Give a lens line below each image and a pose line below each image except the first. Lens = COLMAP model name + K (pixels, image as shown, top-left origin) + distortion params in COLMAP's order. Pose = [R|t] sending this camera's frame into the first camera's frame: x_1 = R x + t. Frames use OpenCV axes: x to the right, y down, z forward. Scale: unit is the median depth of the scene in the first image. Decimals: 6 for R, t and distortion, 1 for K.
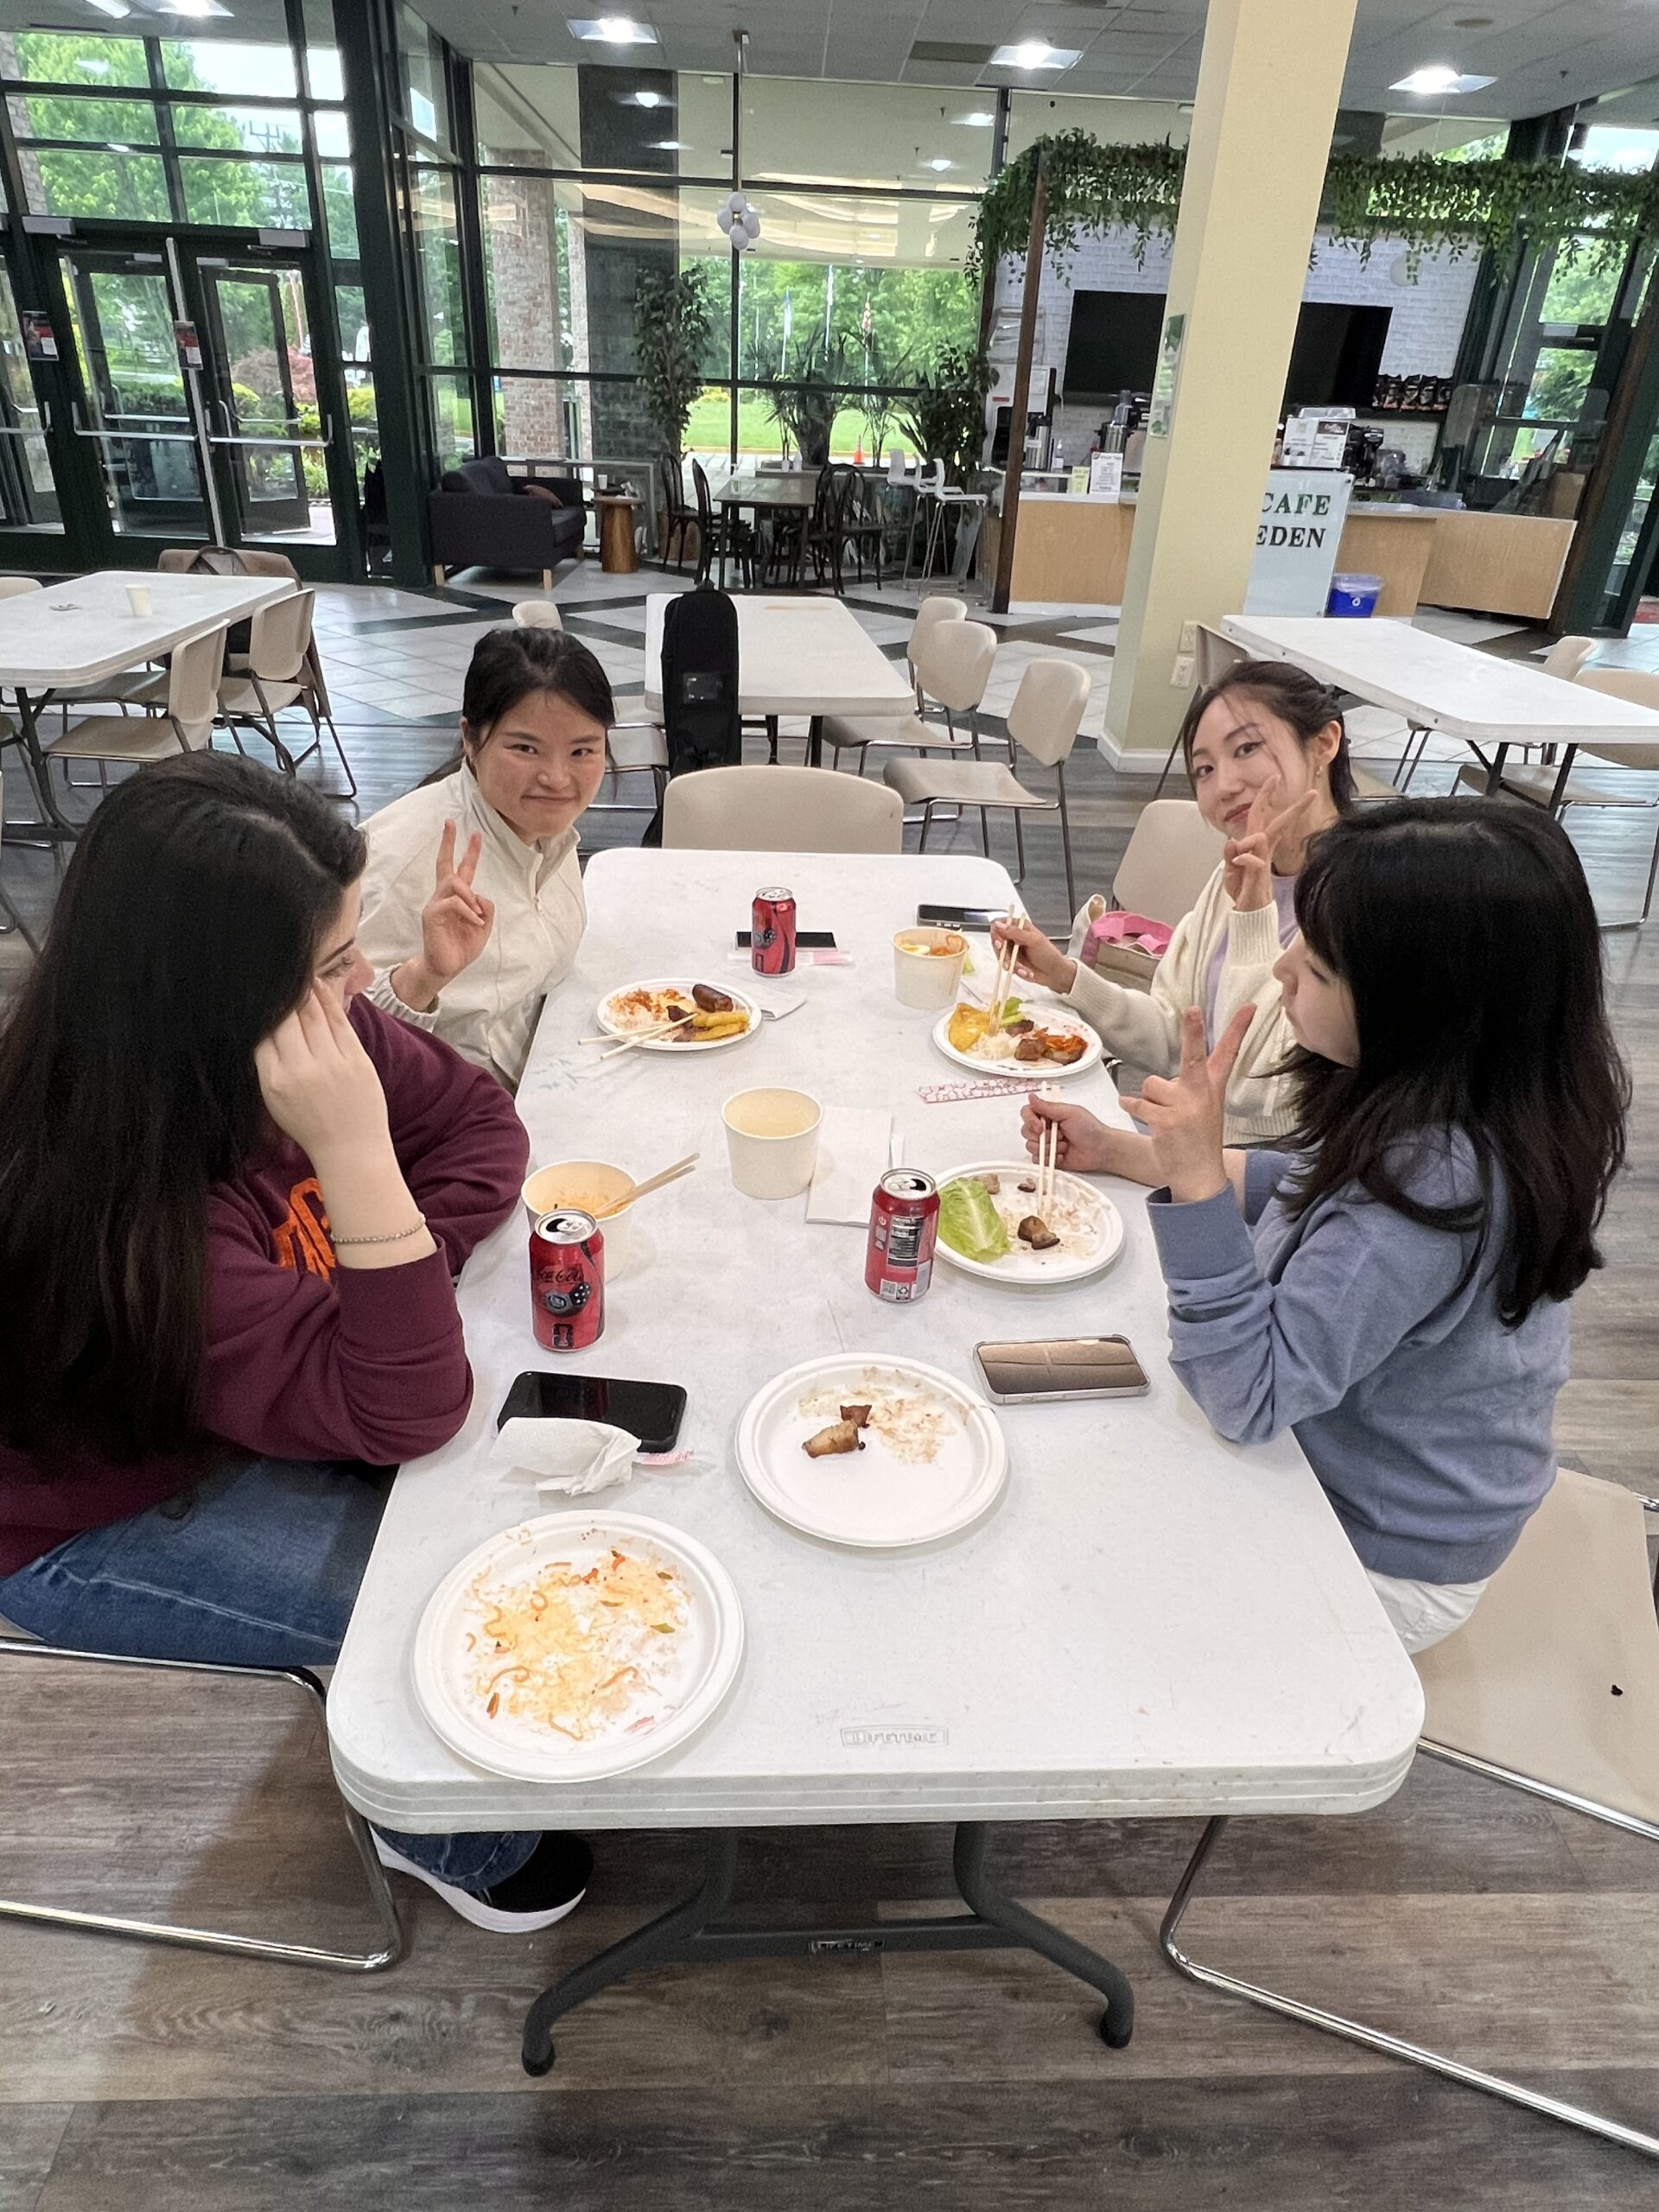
lens RADIAL K [[1297.6, 0, 832.5], [0, 1297.6, 1109.0], [0, 0, 1]] dist [-0.007008, 0.004163]
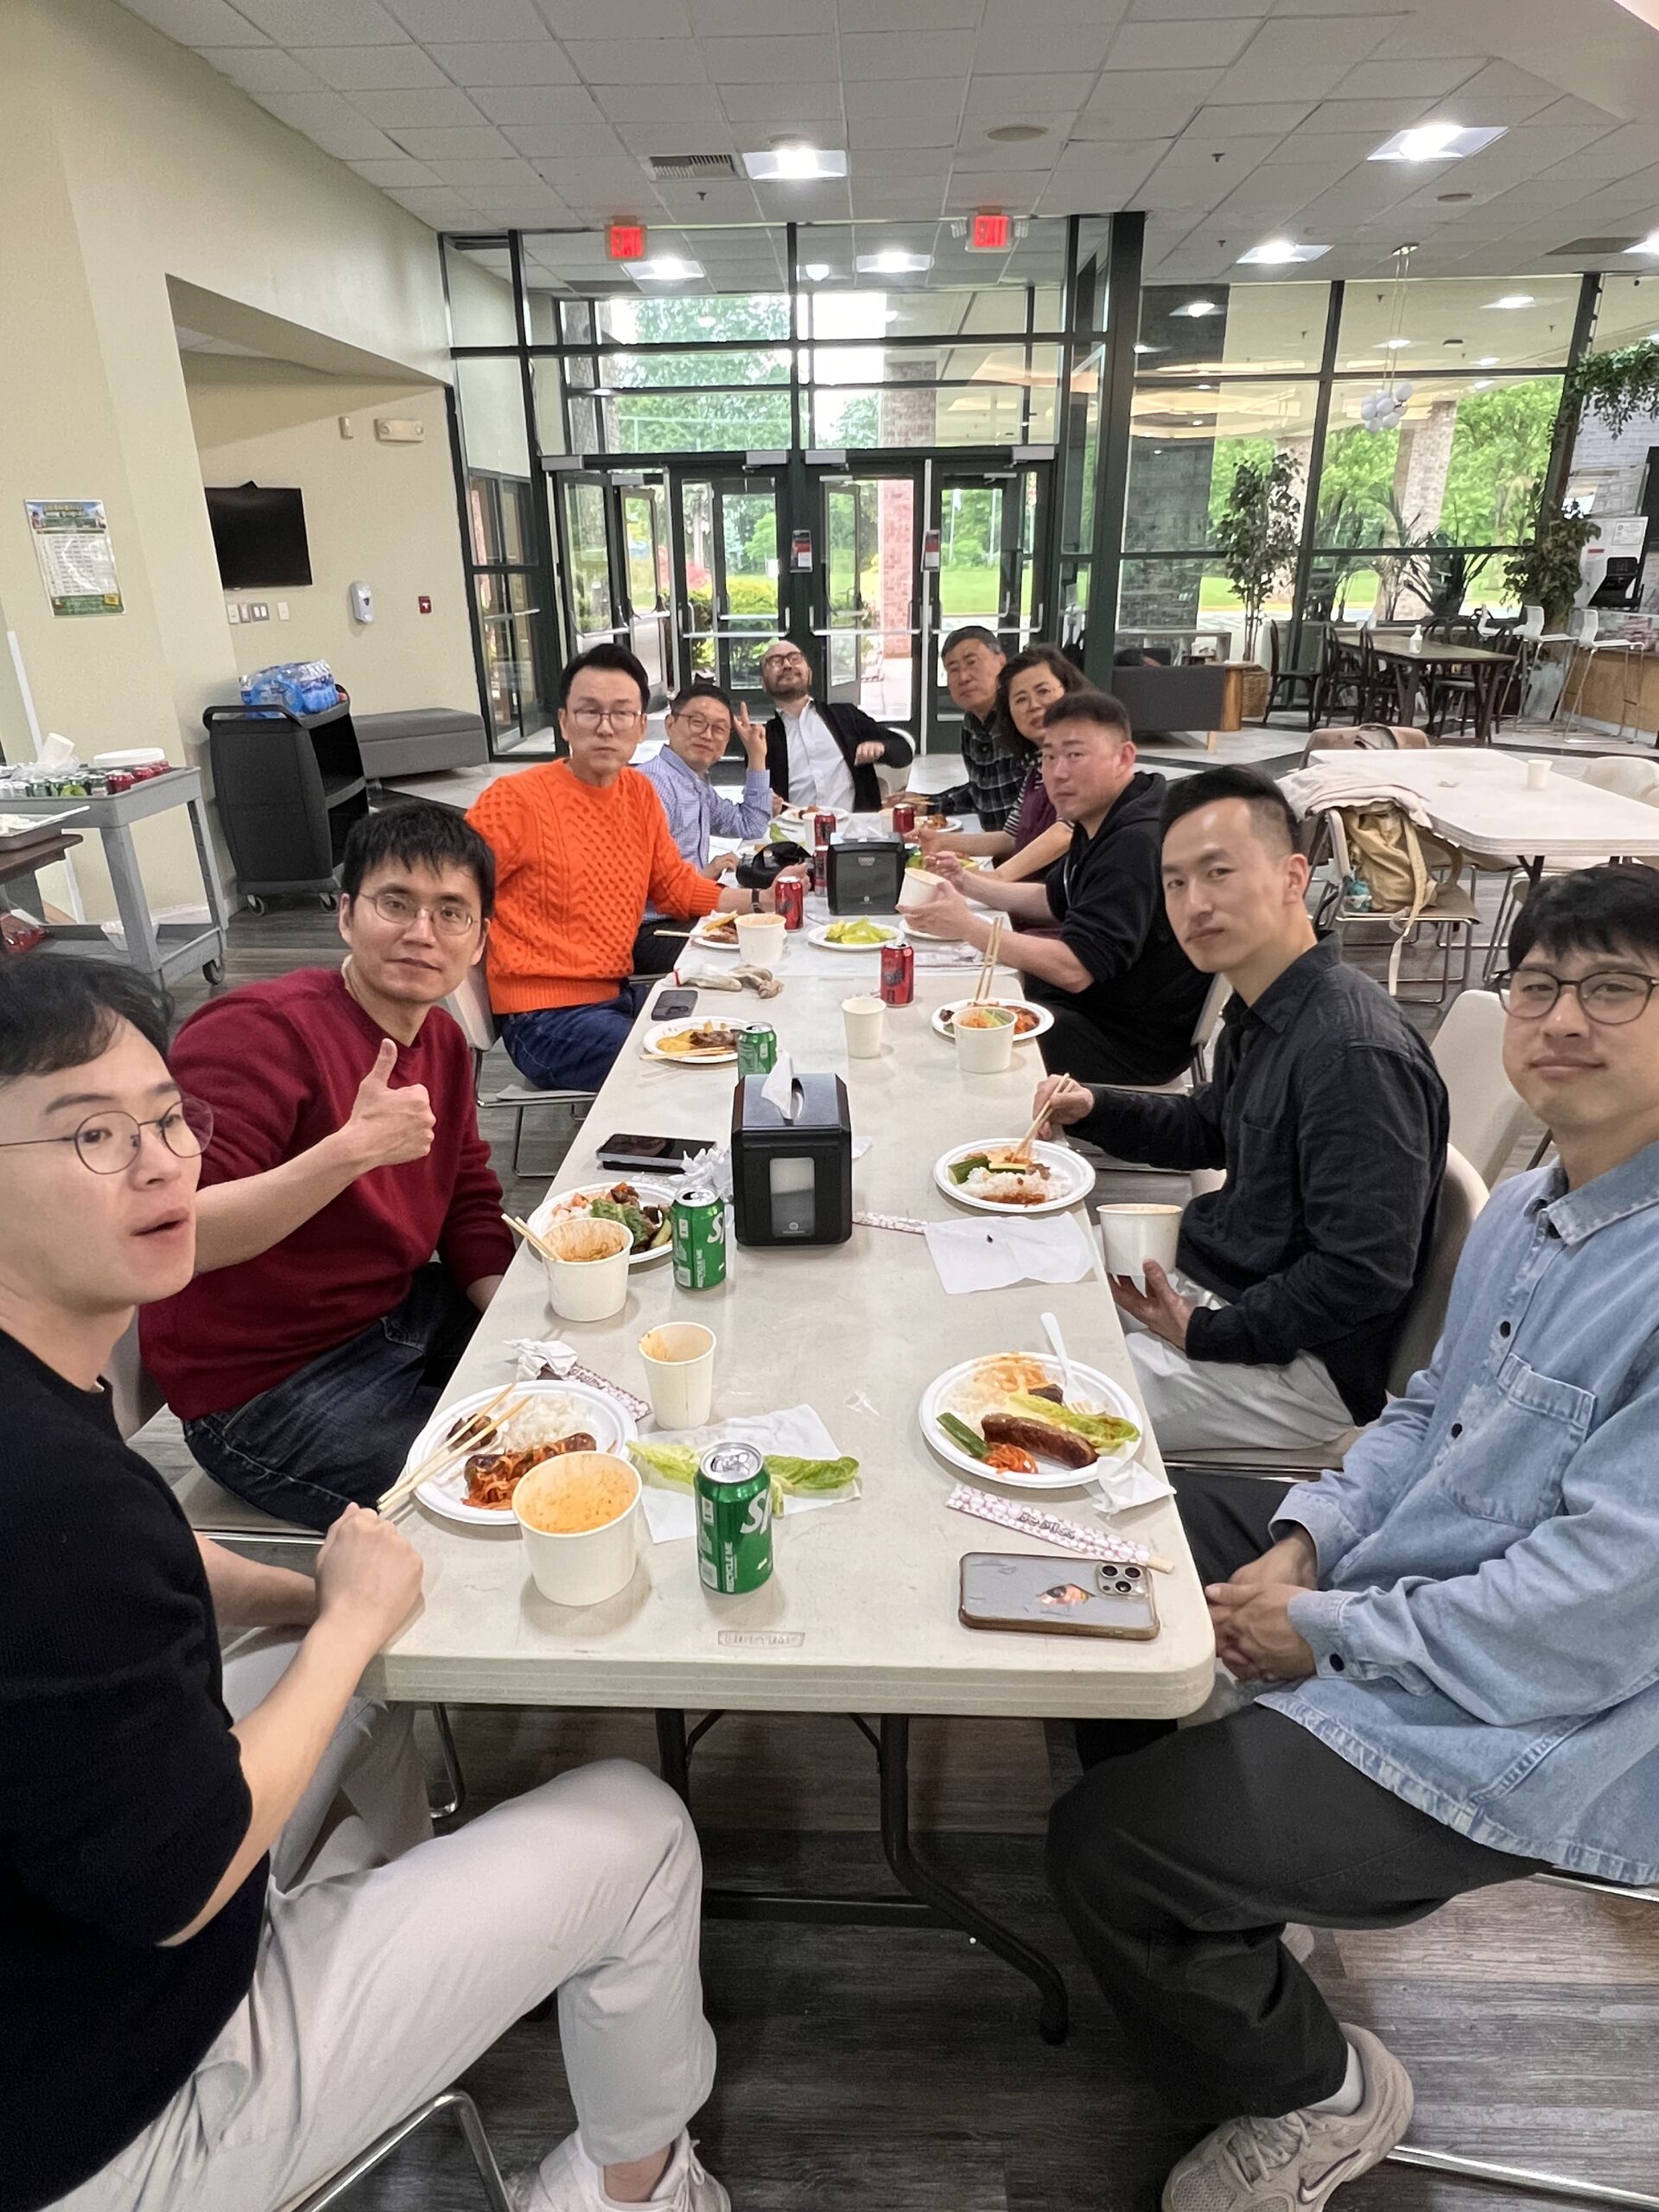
lens RADIAL K [[1297.6, 0, 818.9], [0, 1297.6, 1108.6], [0, 0, 1]] dist [-0.007008, 0.004163]
pose [[0.995707, -0.027244, -0.088456, -0.410780], [0.017728, 0.994140, -0.106633, -0.004153], [0.090843, 0.104607, 0.990356, -0.036987]]
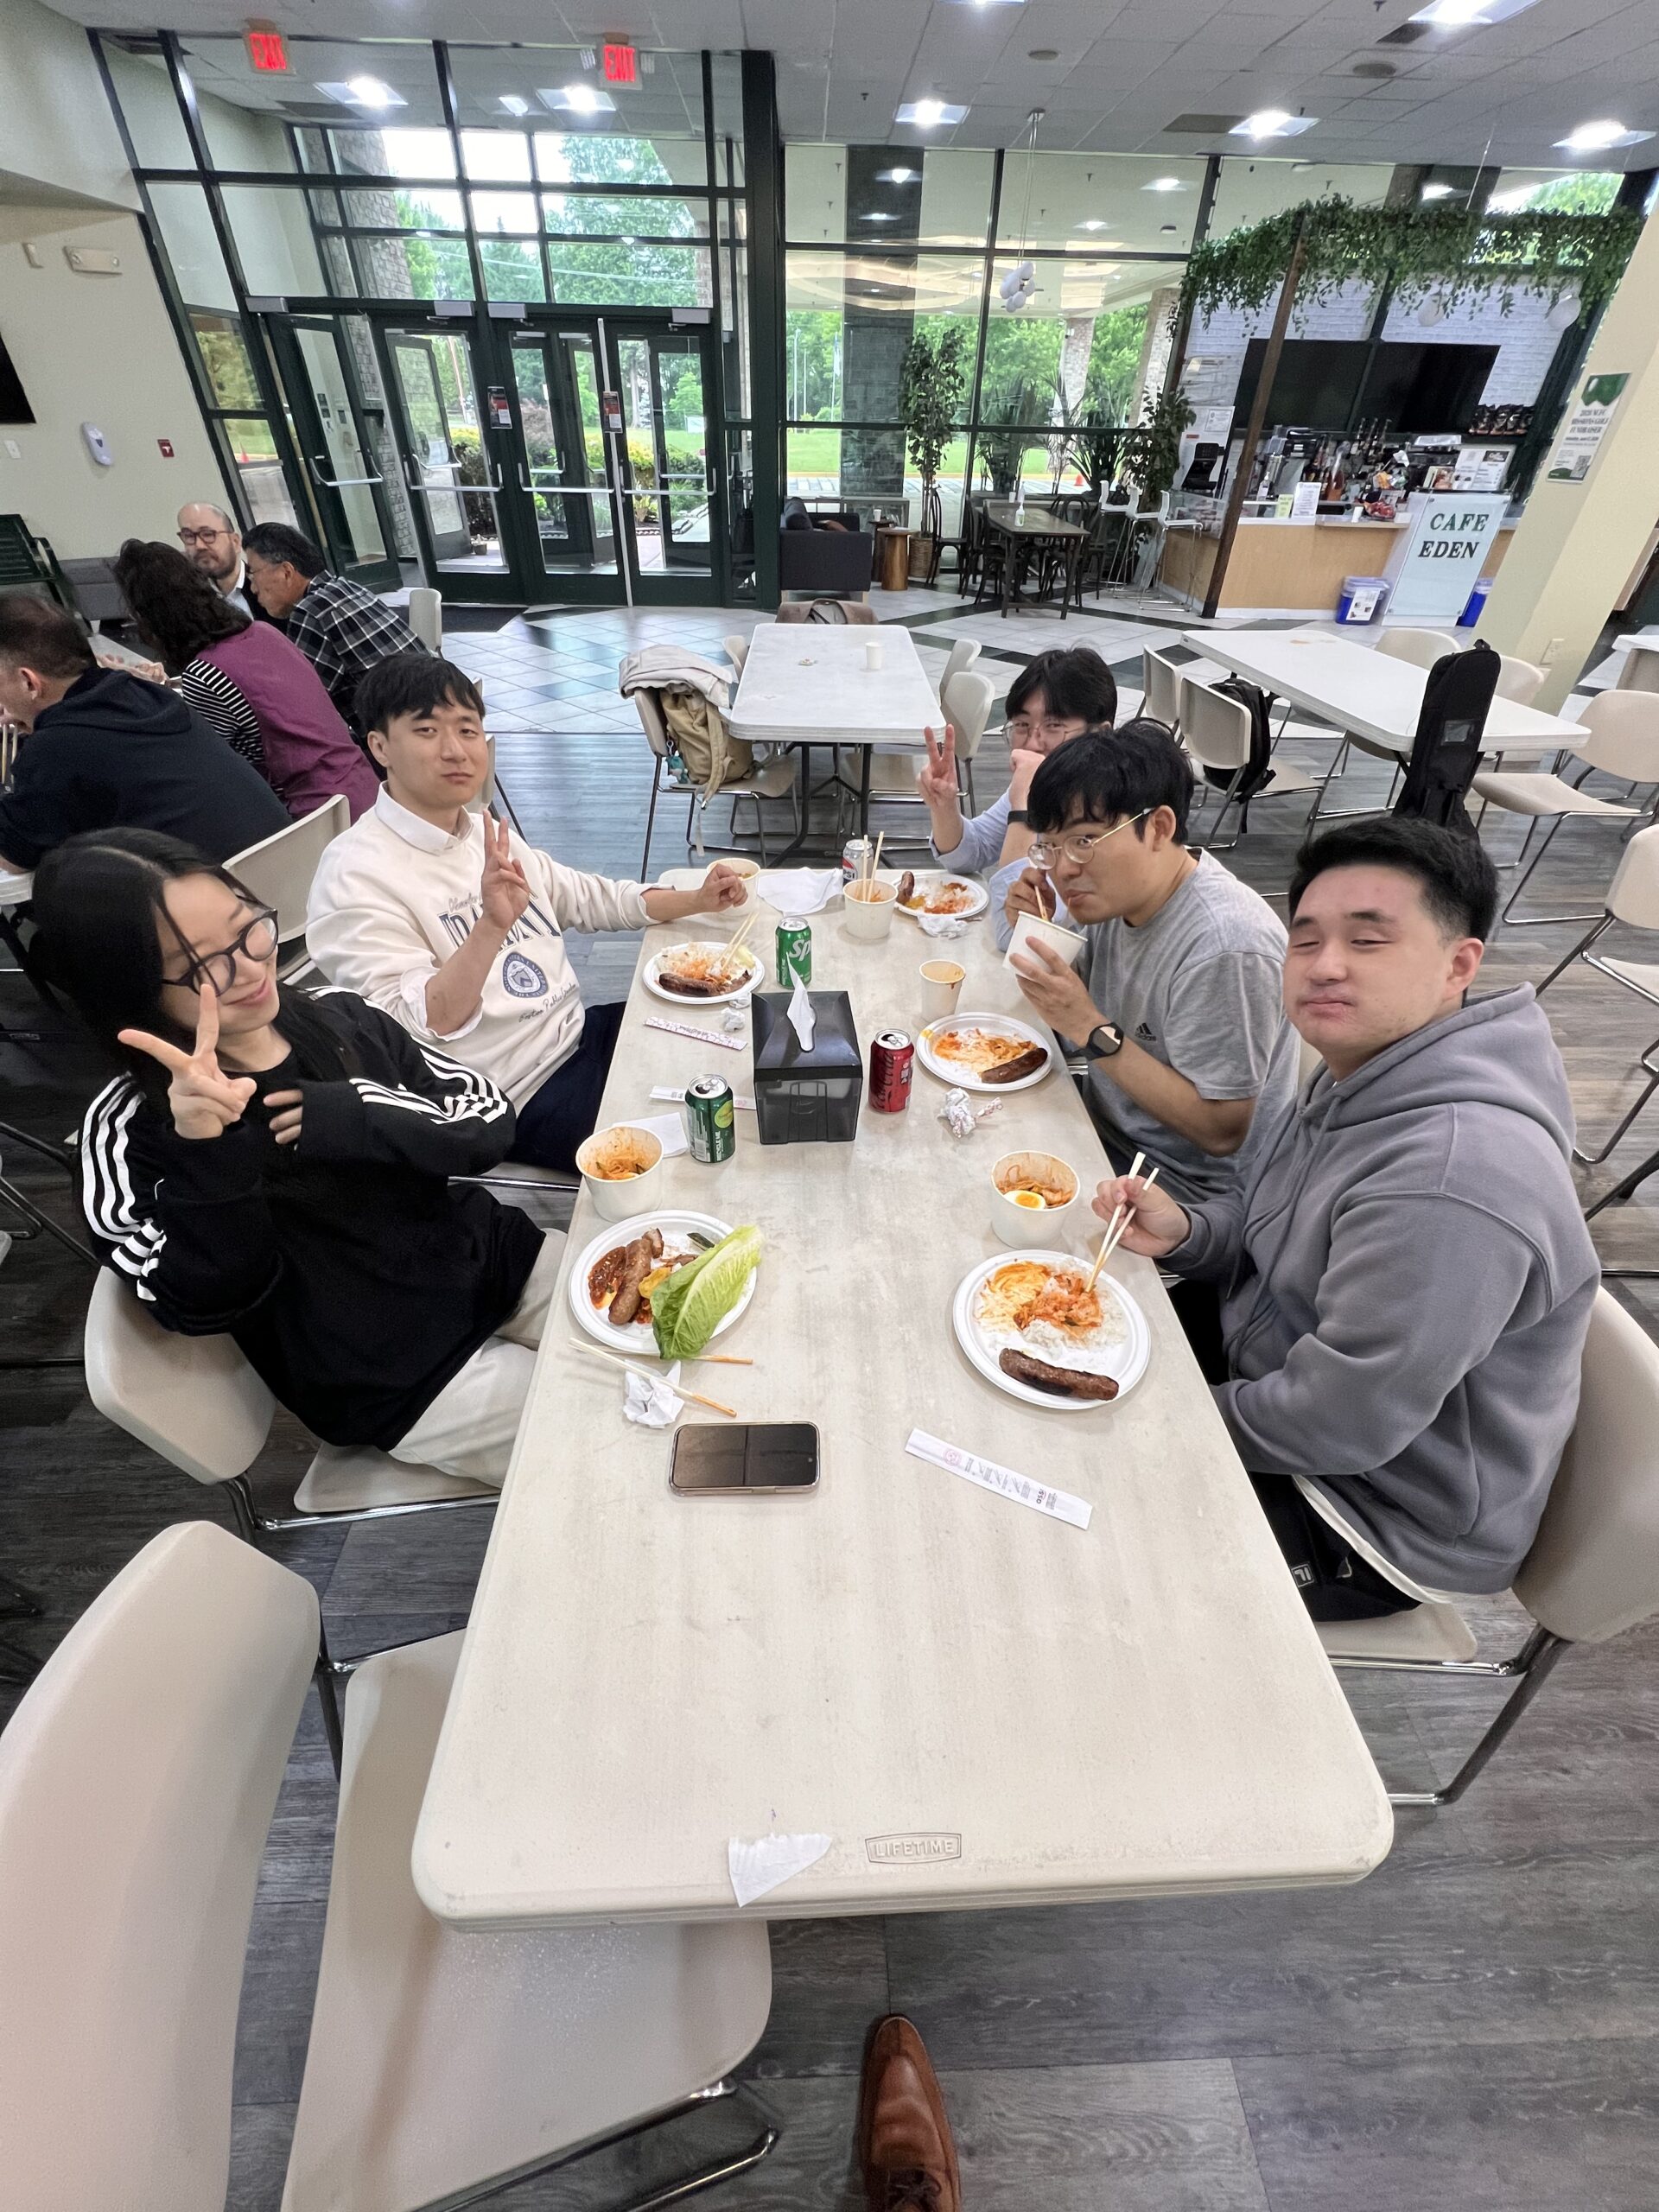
lens RADIAL K [[877.9, 0, 828.2], [0, 877.9, 1108.3], [0, 0, 1]] dist [0.000043, -0.000754]
pose [[0.999692, -0.017035, -0.018048, -0.226755], [0.019678, 0.987209, 0.158212, -0.035432], [0.015122, -0.158518, 0.987240, 0.030303]]
